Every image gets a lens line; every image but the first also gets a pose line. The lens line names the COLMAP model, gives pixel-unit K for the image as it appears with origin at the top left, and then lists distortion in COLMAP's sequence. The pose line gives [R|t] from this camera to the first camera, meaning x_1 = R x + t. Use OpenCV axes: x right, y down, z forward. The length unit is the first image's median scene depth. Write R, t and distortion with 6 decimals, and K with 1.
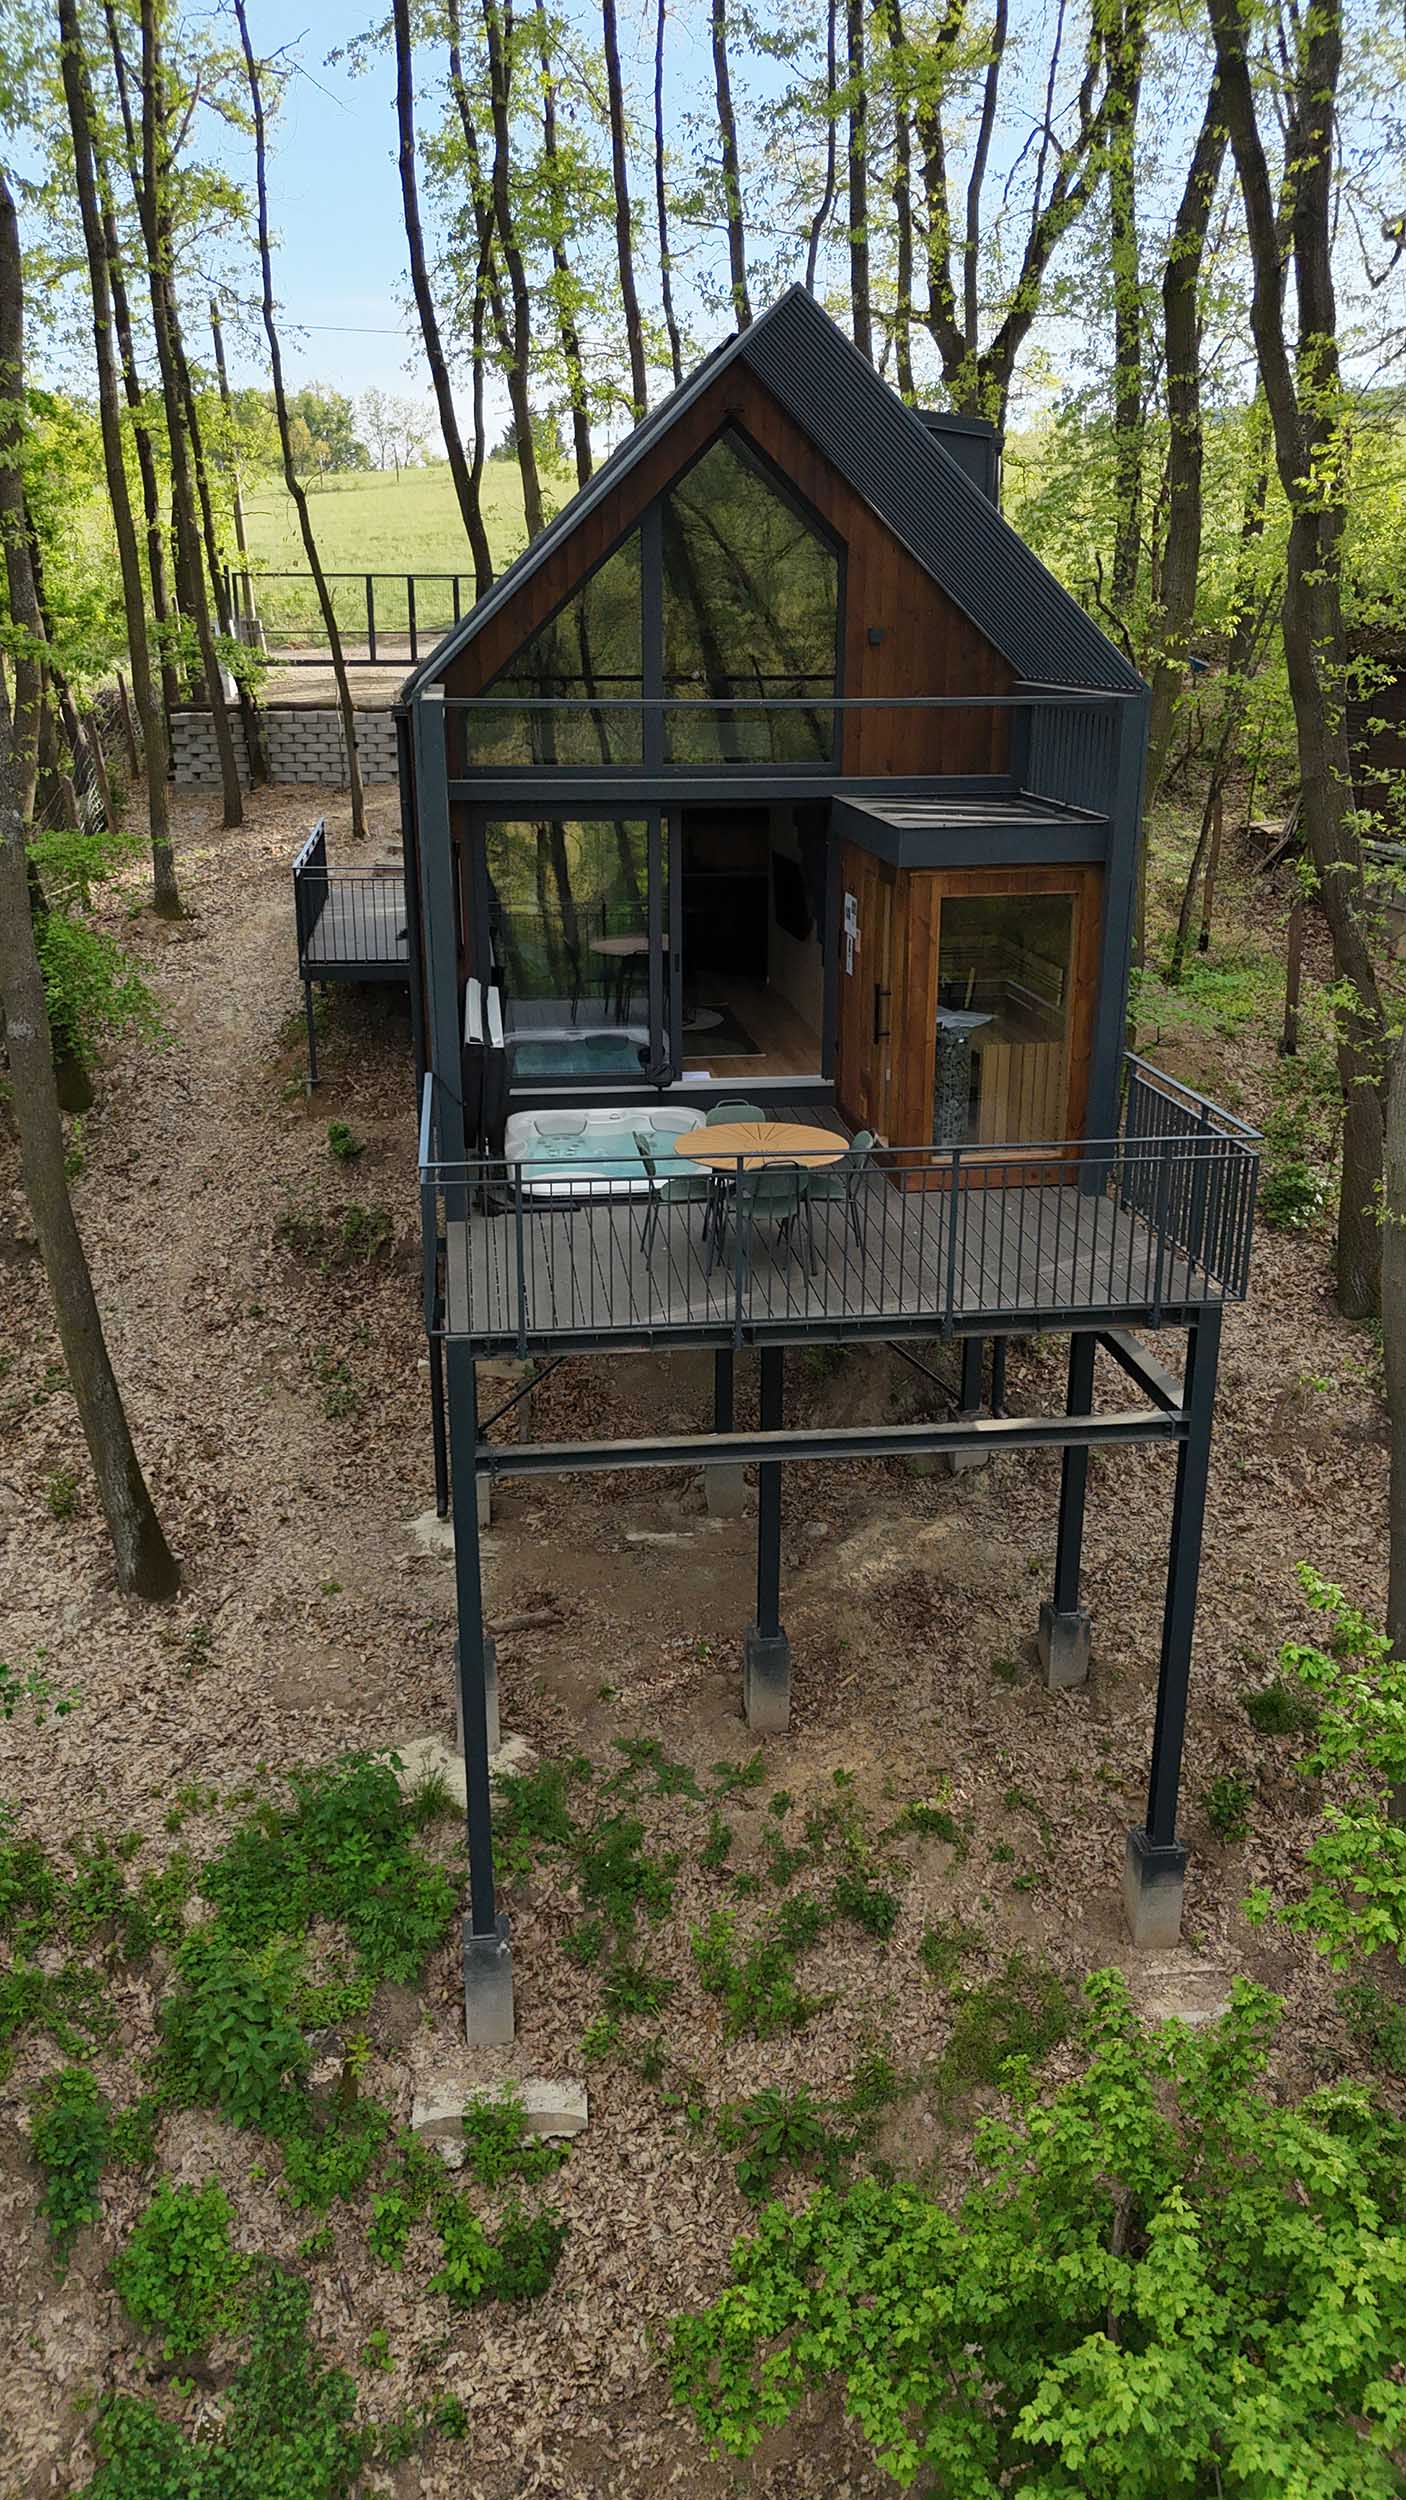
lens RADIAL K [[1839.7, 0, 706.5], [0, 1839.7, 1241.4], [0, 0, 1]] dist [0.092736, -0.100554]
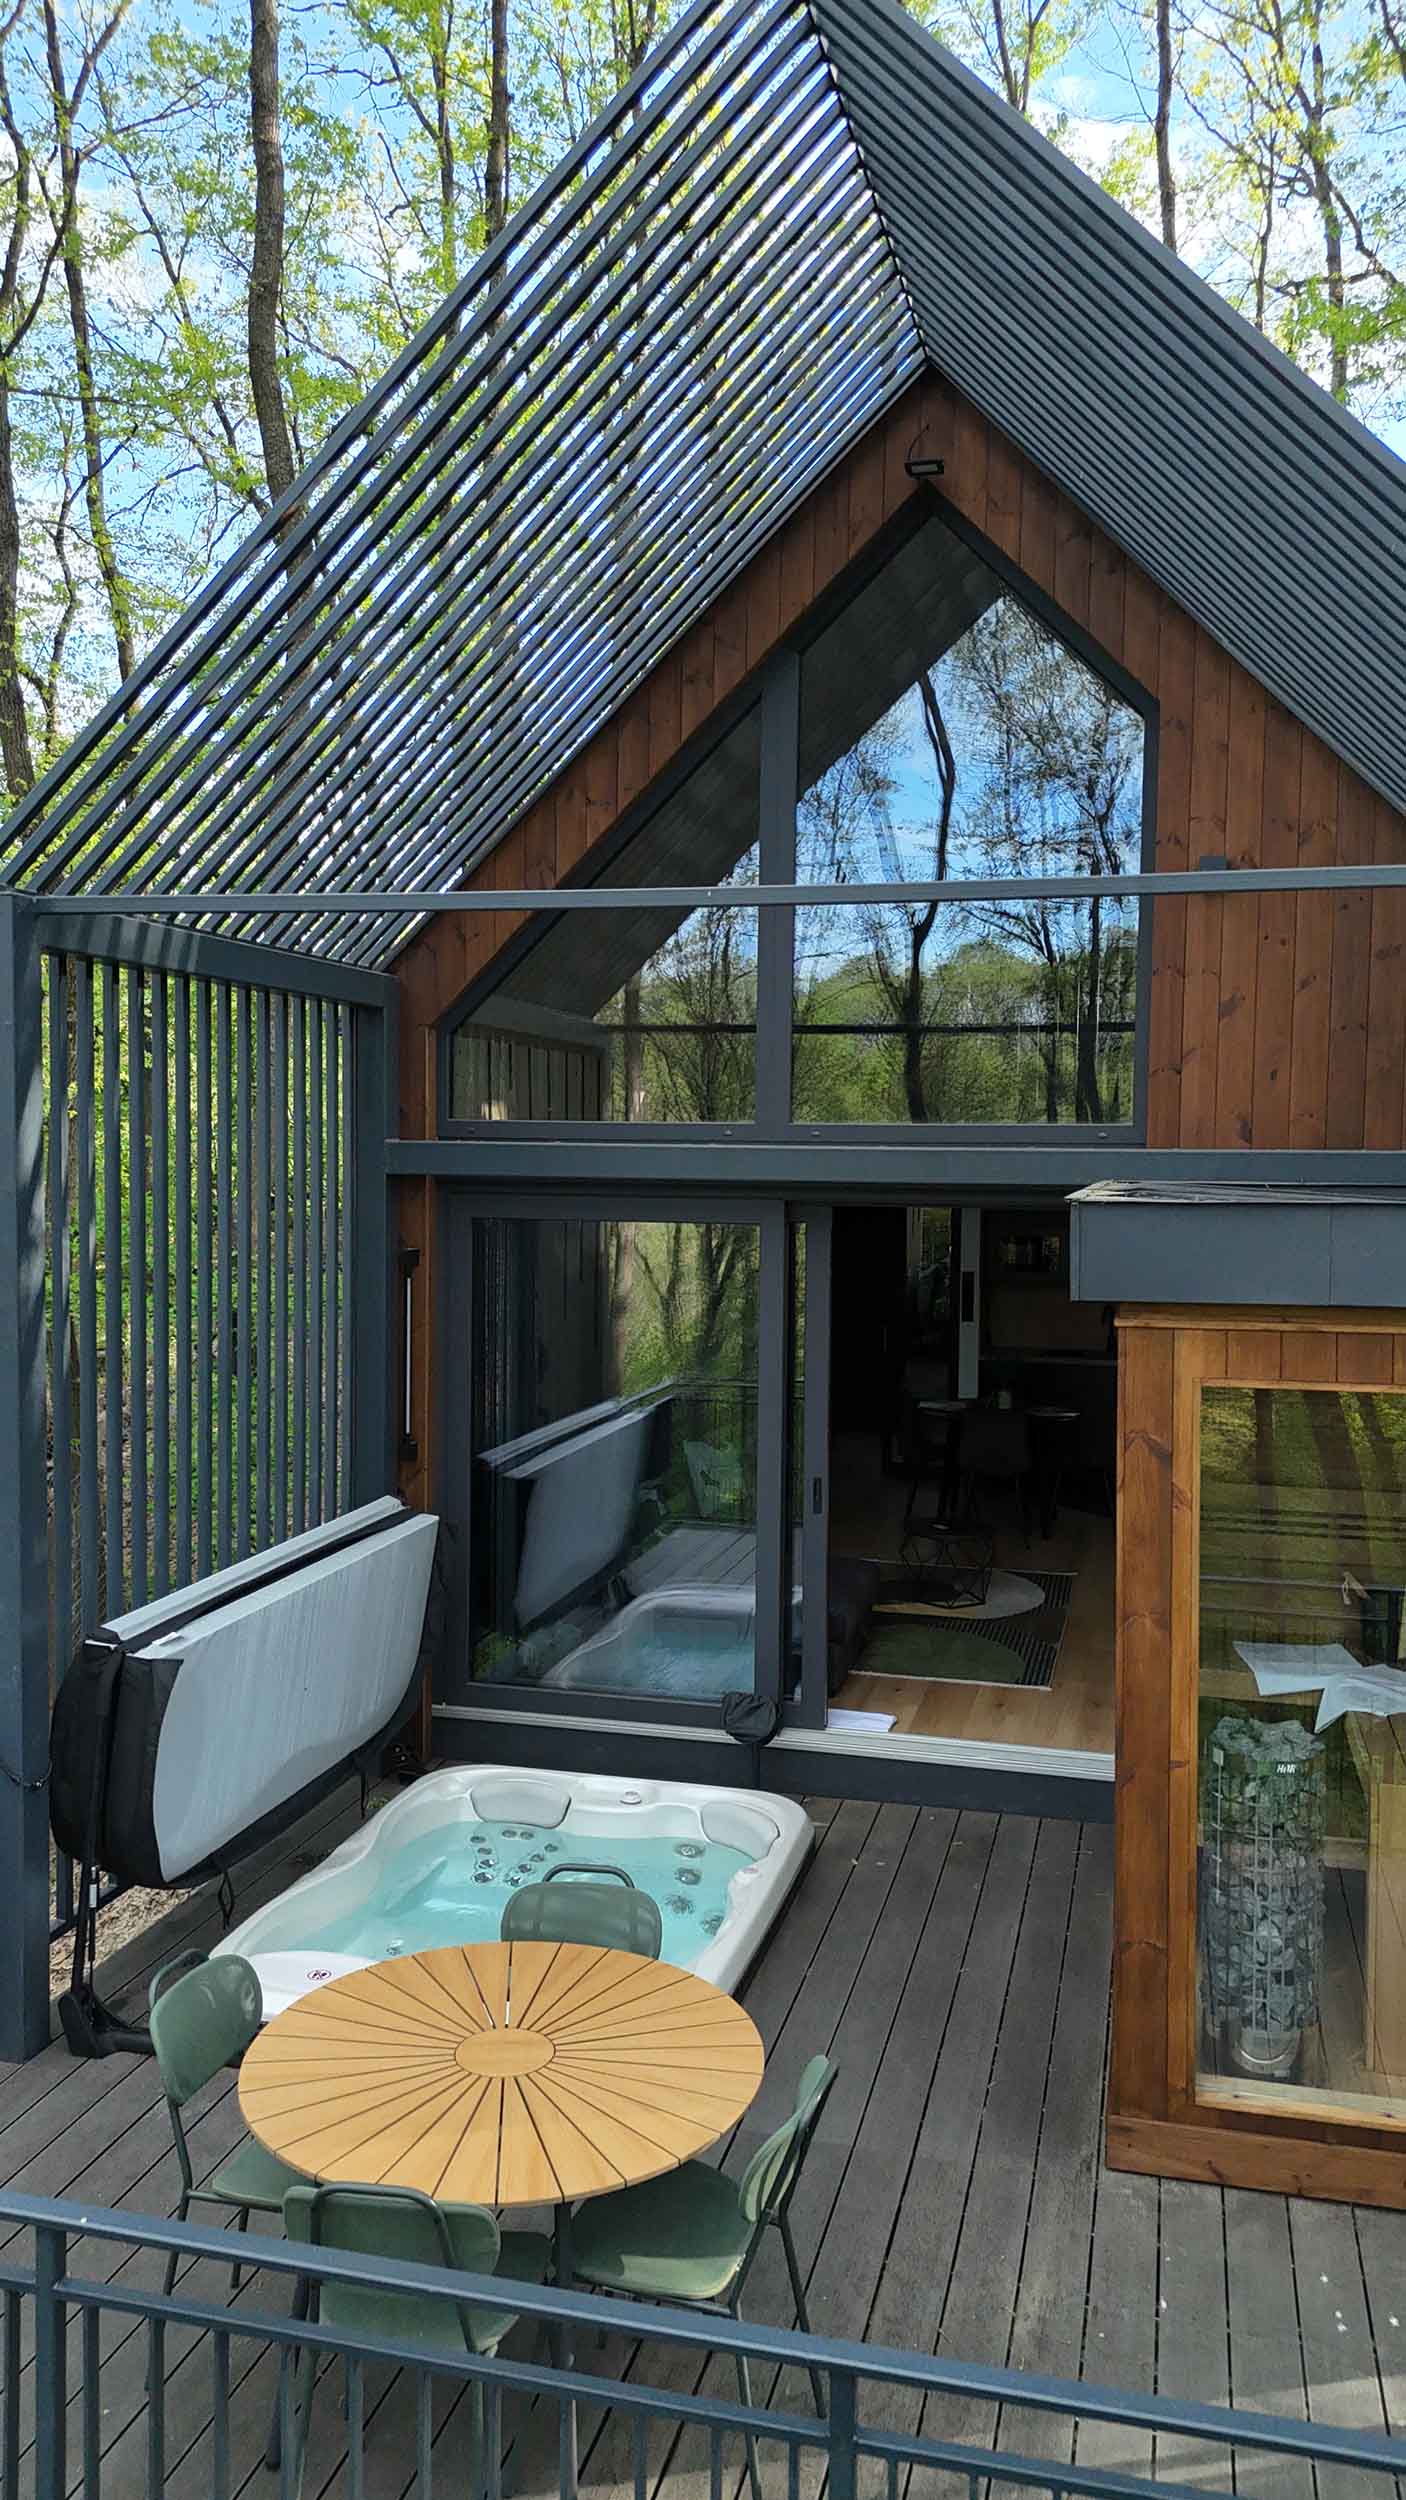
lens RADIAL K [[1839.7, 0, 706.5], [0, 1839.7, 1241.4], [0, 0, 1]] dist [0.092736, -0.100554]
pose [[0.929297, 0.025569, -0.368447, 0.140691], [-0.122837, 0.962206, -0.243045, -0.089873], [0.348307, 0.271120, 0.897316, 0.504711]]
